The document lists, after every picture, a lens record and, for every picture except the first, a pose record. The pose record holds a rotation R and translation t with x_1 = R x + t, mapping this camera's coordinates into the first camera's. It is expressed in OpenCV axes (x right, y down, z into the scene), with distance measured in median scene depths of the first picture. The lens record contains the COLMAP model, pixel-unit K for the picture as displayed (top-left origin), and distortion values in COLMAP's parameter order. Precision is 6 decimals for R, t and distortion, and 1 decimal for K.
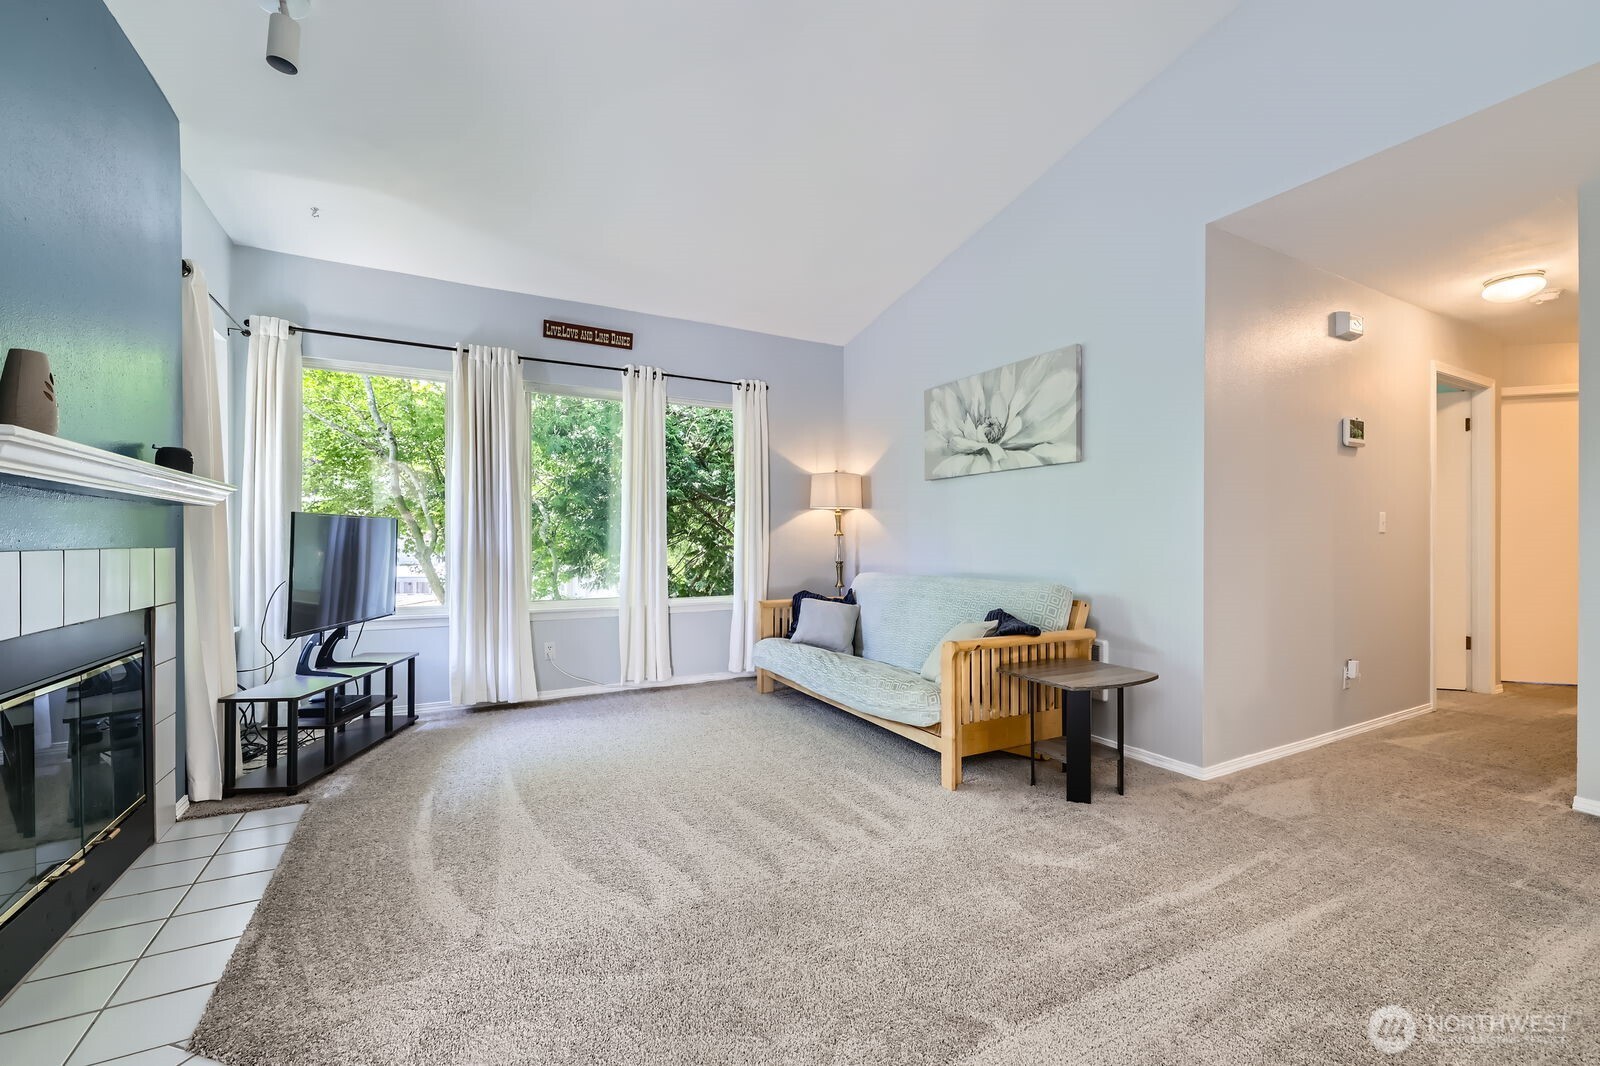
lens RADIAL K [[665.4, 0, 807.1], [0, 665.4, 533.7], [0, 0, 1]] dist [0.000243, -0.000077]
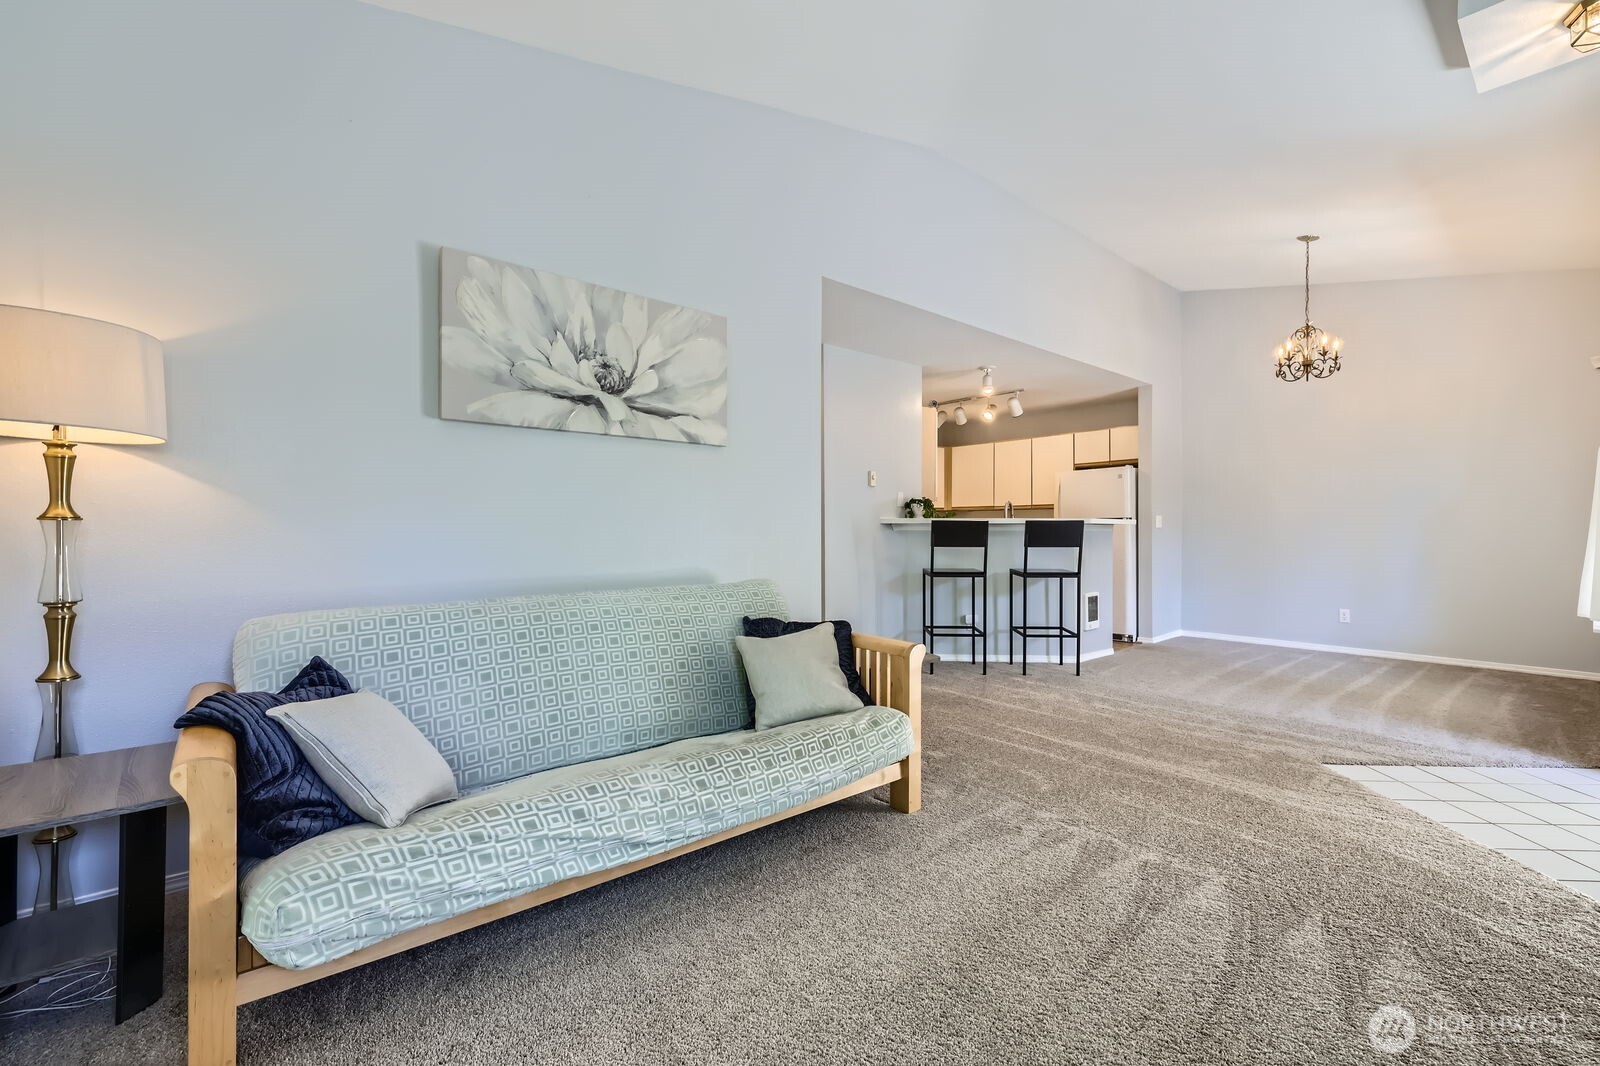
lens RADIAL K [[665.4, 0, 807.1], [0, 665.4, 533.7], [0, 0, 1]] dist [0.000243, -0.000077]
pose [[-0.199247, -0.005076, 0.979936, -0.473941], [-0.009877, 0.999946, 0.003171, 0.006922], [-0.979900, -0.009047, -0.199286, 0.991156]]
